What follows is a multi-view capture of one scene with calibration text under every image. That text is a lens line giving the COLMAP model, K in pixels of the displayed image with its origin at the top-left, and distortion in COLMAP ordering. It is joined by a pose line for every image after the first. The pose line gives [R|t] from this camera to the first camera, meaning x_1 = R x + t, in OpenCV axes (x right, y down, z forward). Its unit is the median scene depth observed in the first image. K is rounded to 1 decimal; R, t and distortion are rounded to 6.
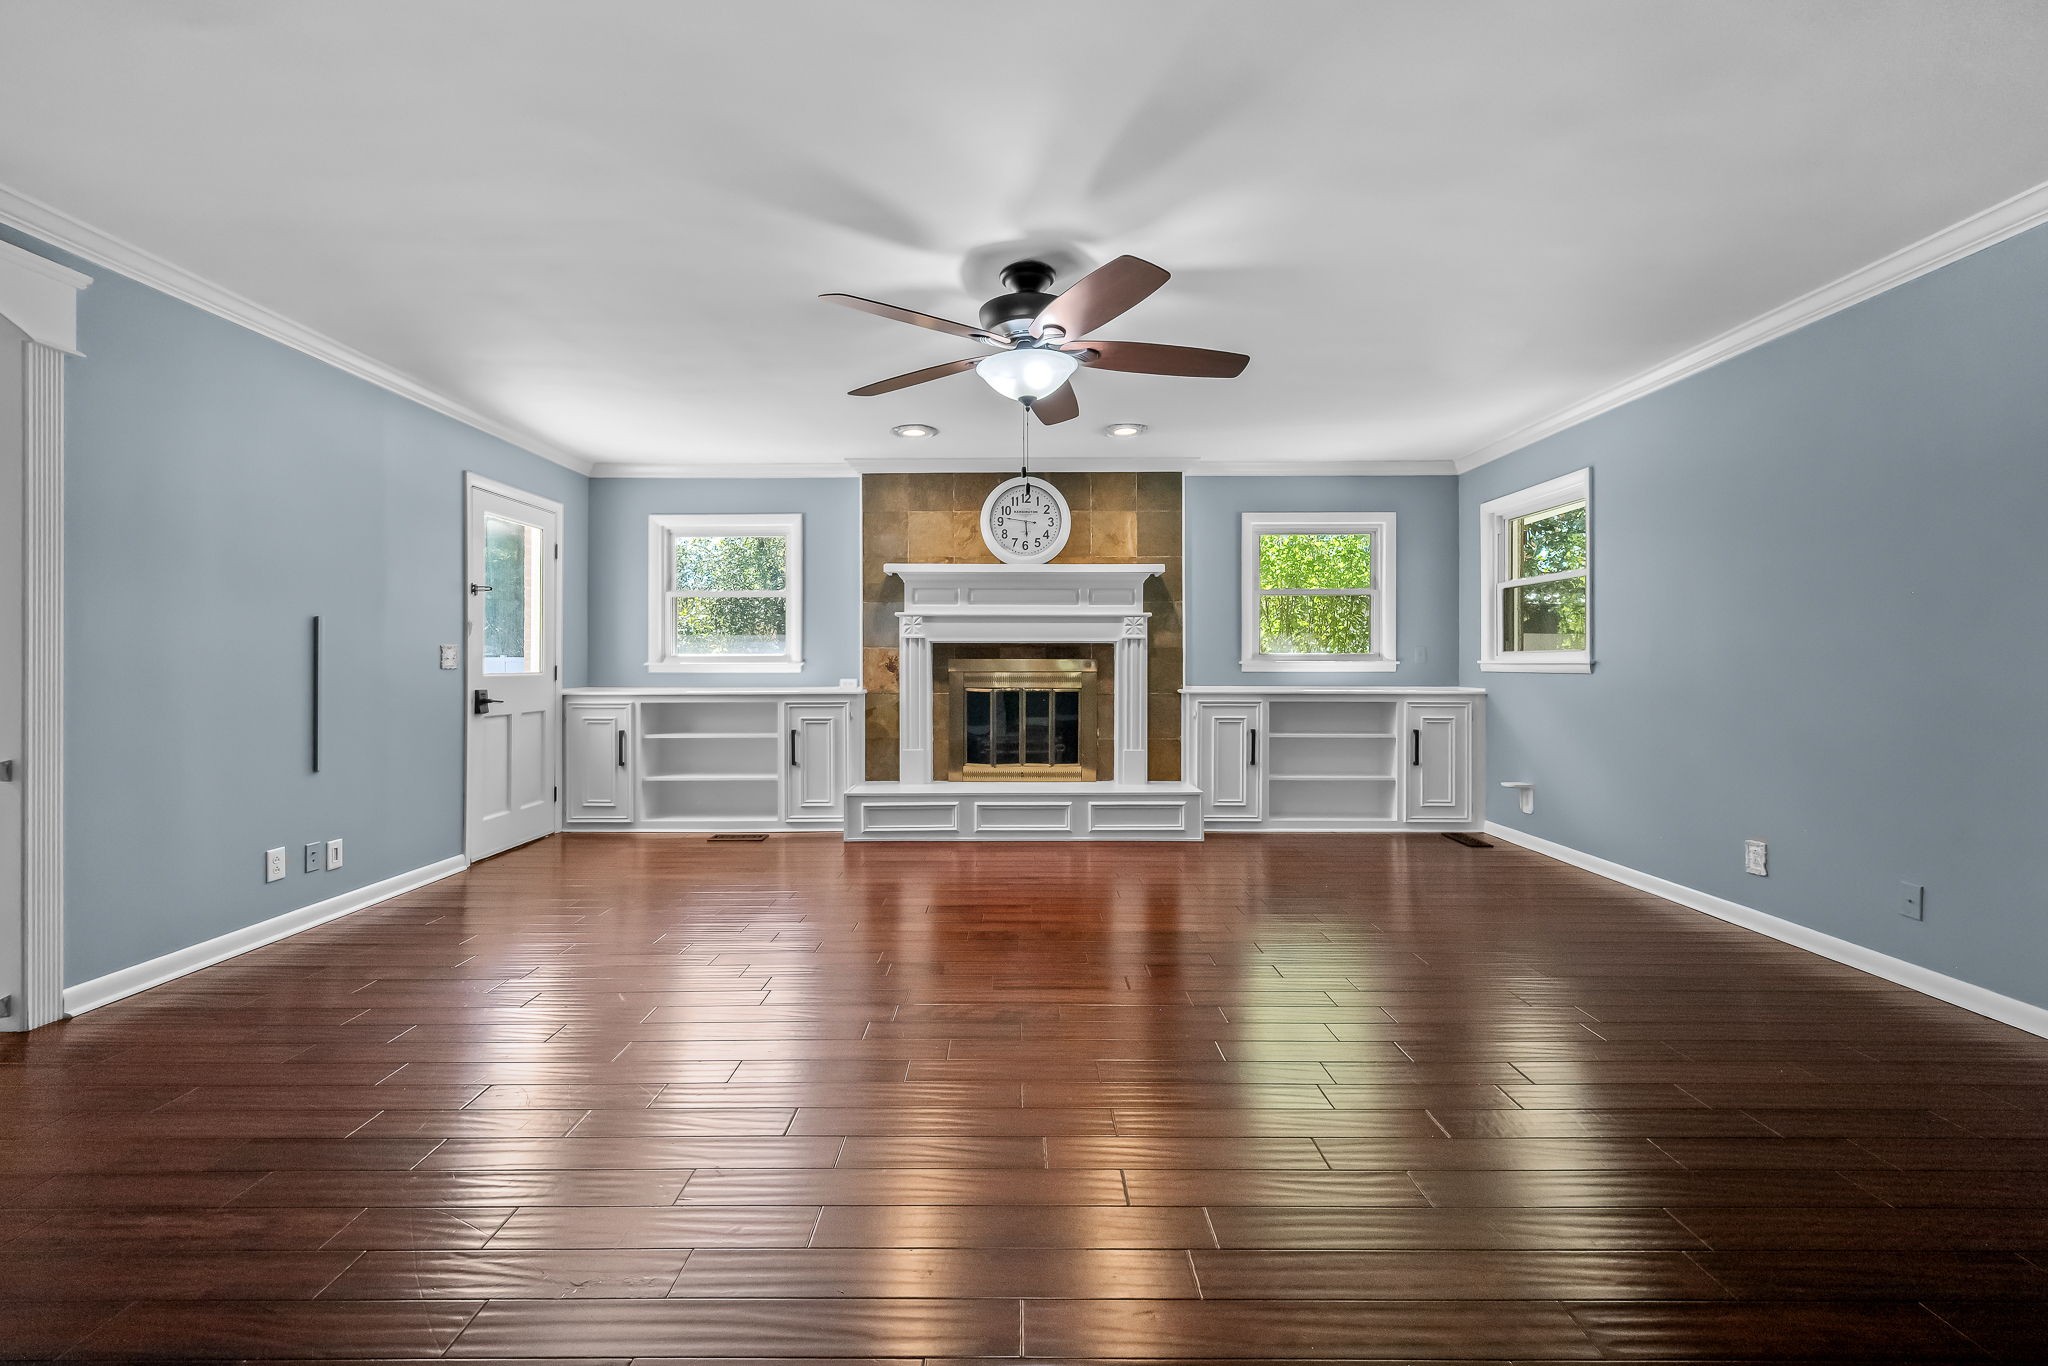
lens RADIAL K [[822.3, 0, 1033.1], [0, 822.3, 650.0], [0, 0, 1]] dist [0.006202, -0.000412]
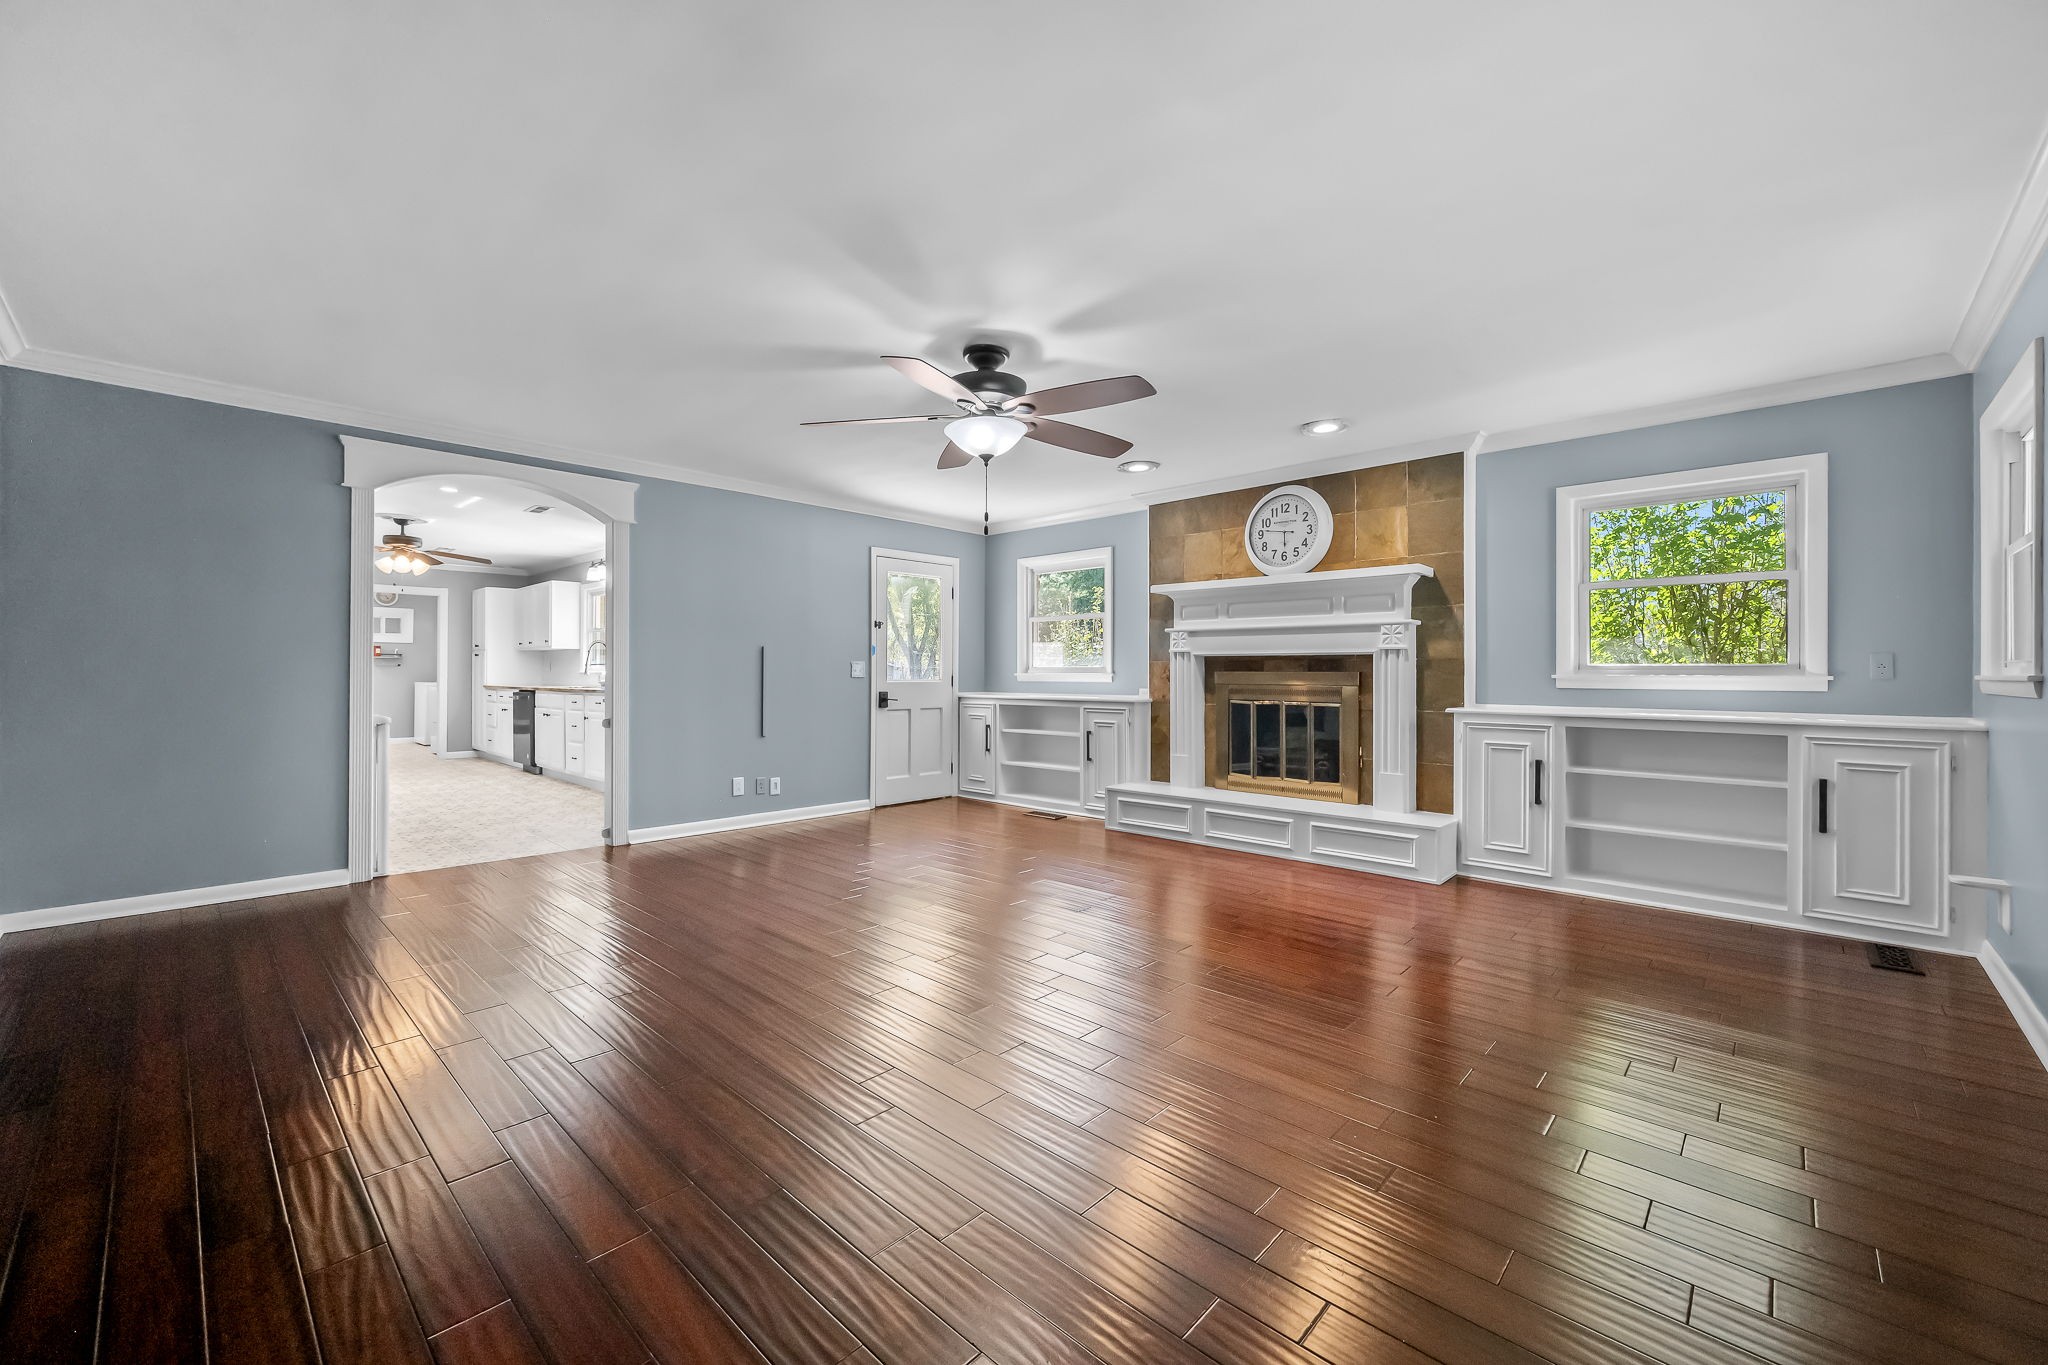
lens RADIAL K [[822.3, 0, 1062.5], [0, 822.3, 663.7], [0, 0, 1]] dist [0.006202, -0.000412]
pose [[0.738973, -0.004456, -0.673720, 0.459015], [0.006517, 0.999979, 0.000534, -0.000559], [0.673703, -0.004785, 0.738986, 0.094813]]
